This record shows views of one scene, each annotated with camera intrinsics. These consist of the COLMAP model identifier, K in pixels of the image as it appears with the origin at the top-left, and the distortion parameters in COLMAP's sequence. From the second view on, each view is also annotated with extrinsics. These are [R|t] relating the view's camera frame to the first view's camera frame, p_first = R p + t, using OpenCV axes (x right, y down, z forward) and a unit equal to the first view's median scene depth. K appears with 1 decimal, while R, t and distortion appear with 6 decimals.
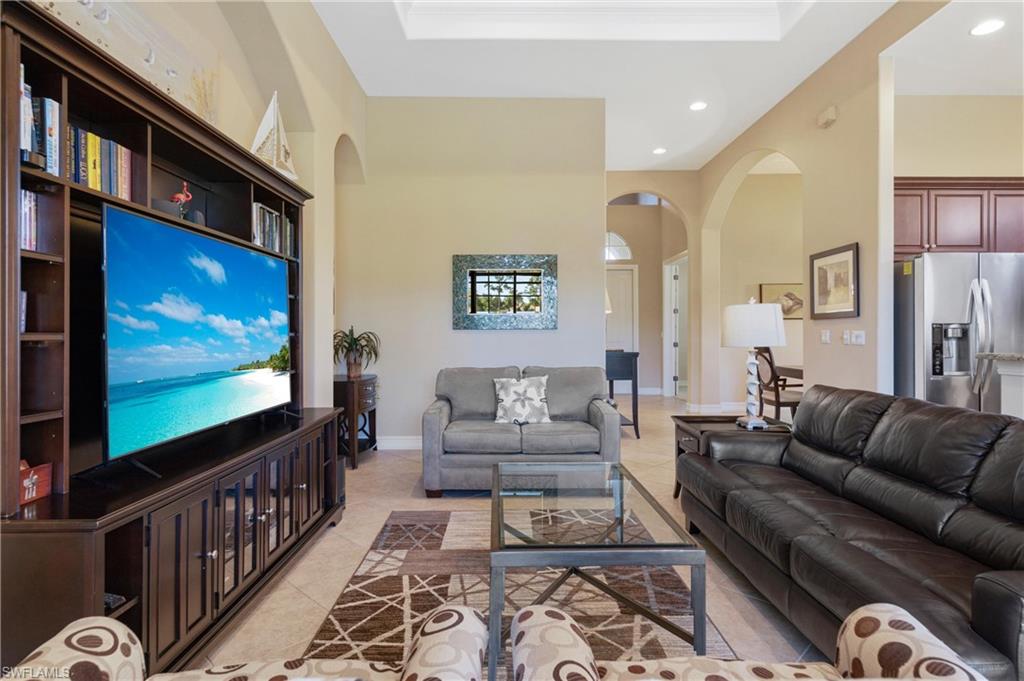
lens RADIAL K [[550.6, 0, 513.4], [0, 550.6, 328.5], [0, 0, 1]] dist [0.004684, 0.000665]
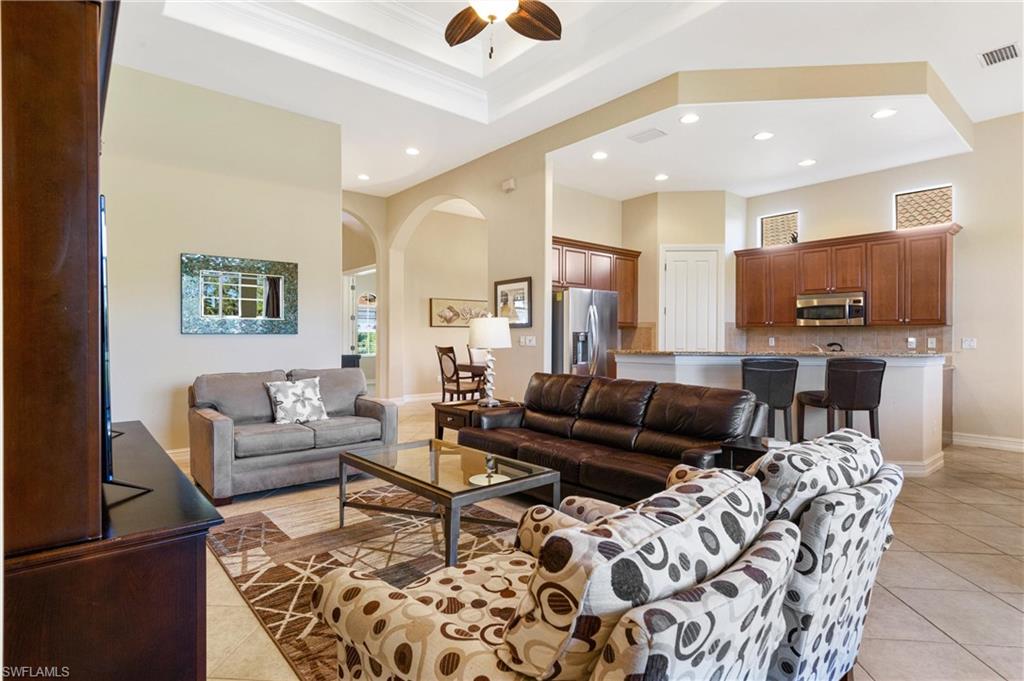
lens RADIAL K [[520.3, 0, 514.8], [0, 520.3, 337.8], [0, 0, 1]] dist [0.002674, 0.000719]
pose [[0.764890, 0.001132, 0.644160, -0.319453], [-0.007384, 0.999948, 0.007011, -0.002218], [-0.644119, -0.010119, 0.764858, -0.038994]]
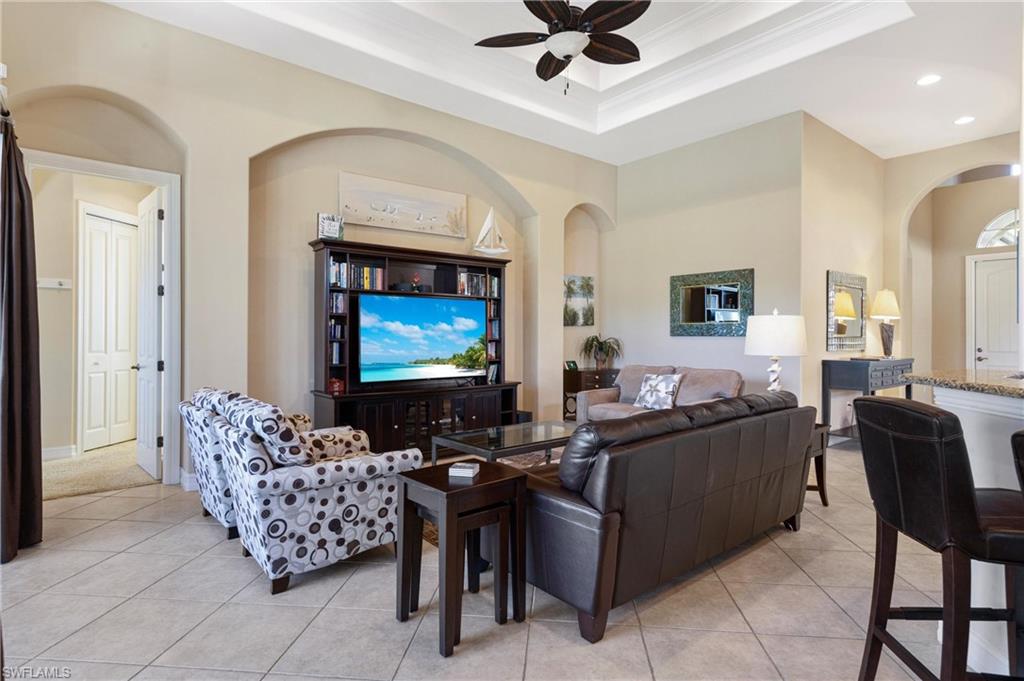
lens RADIAL K [[533.1, 0, 514.2], [0, 533.1, 328.6], [0, 0, 1]] dist [0.001439, 0.000405]
pose [[0.629889, -0.004612, -0.776671, 0.792765], [0.001990, 0.999989, -0.004324, -0.013282], [0.776682, 0.001178, 0.629891, -0.050014]]
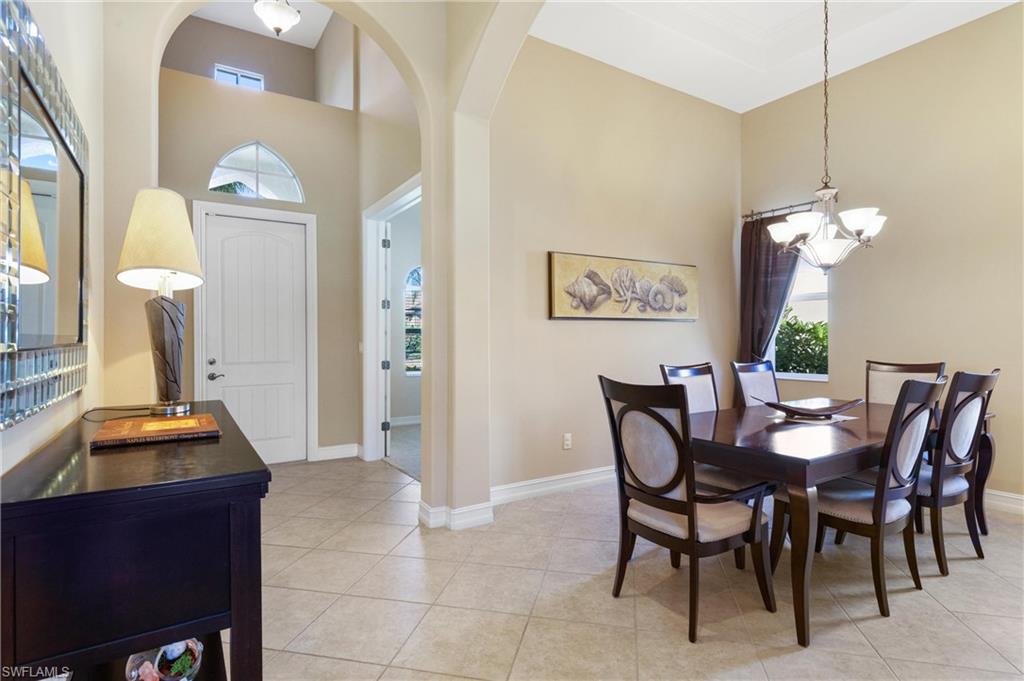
lens RADIAL K [[520.3, 0, 514.8], [0, 520.3, 337.8], [0, 0, 1]] dist [0.002674, 0.000719]
pose [[0.848744, -0.000298, 0.528804, 0.307489], [-0.002774, 0.999984, 0.005015, -0.000829], [-0.528797, -0.005723, 0.848729, 1.170431]]
